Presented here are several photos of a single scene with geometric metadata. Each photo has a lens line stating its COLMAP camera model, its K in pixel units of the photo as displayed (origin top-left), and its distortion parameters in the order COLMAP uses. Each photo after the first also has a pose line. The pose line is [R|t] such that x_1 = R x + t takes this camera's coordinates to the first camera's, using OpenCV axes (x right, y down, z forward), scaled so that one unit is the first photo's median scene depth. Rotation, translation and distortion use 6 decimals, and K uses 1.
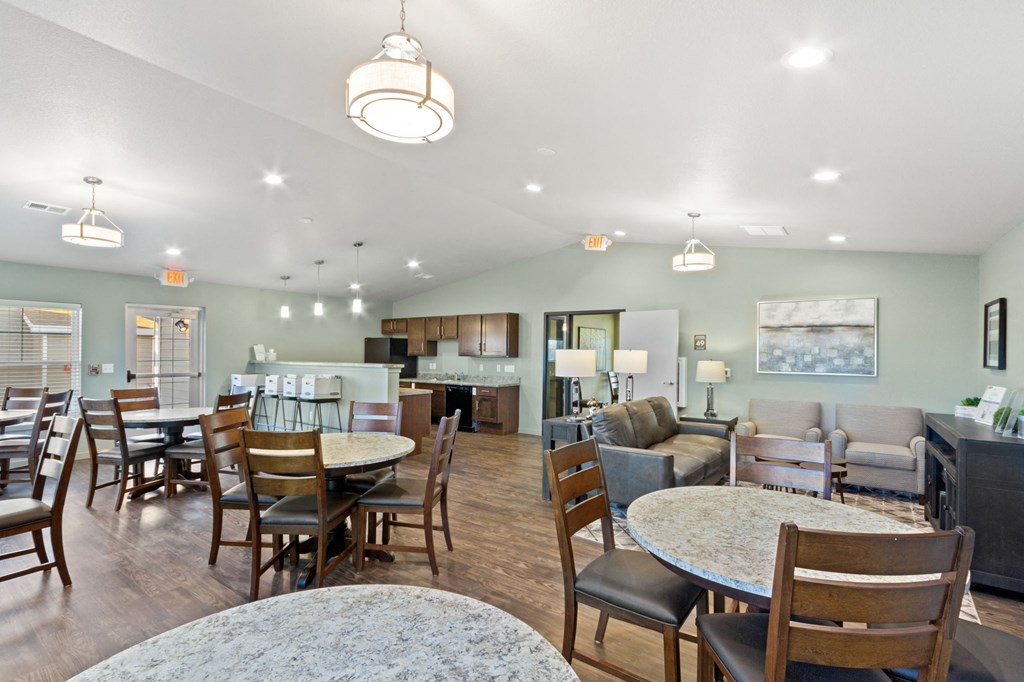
lens RADIAL K [[490.2, 0, 512.6], [0, 490.2, 348.1], [0, 0, 1]] dist [0.016317, 0.000161]
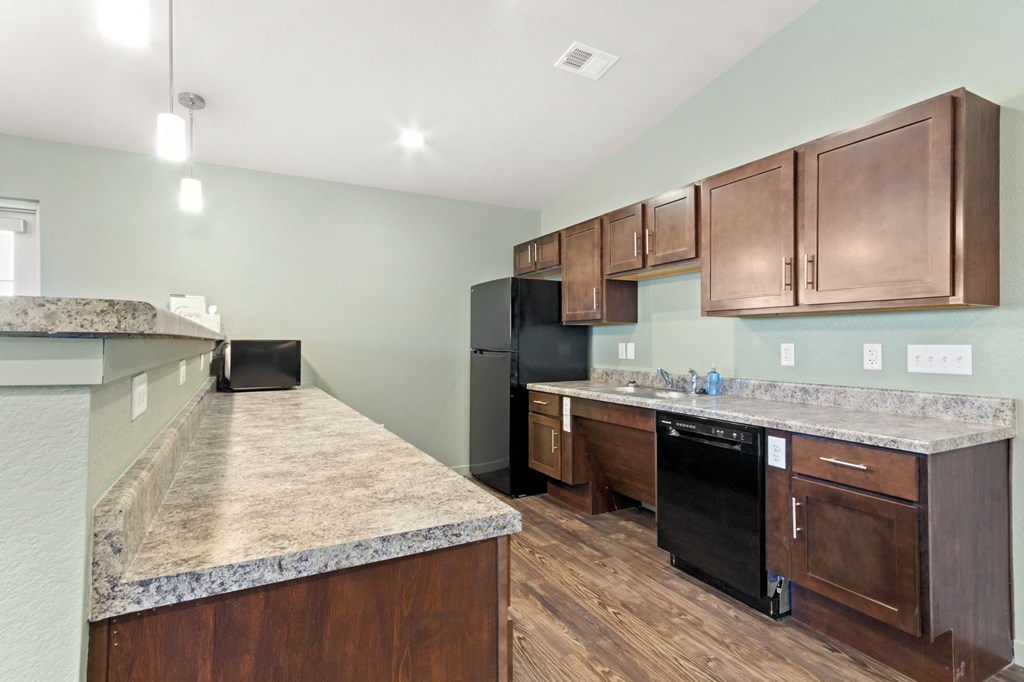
lens RADIAL K [[490.2, 0, 513.0], [0, 490.2, 335.6], [0, 0, 1]] dist [0.016317, 0.000161]
pose [[0.894371, -0.014777, -0.447082, -0.078134], [0.012963, 0.999891, -0.007117, 0.029094], [0.447139, 0.000569, 0.894465, 0.671136]]
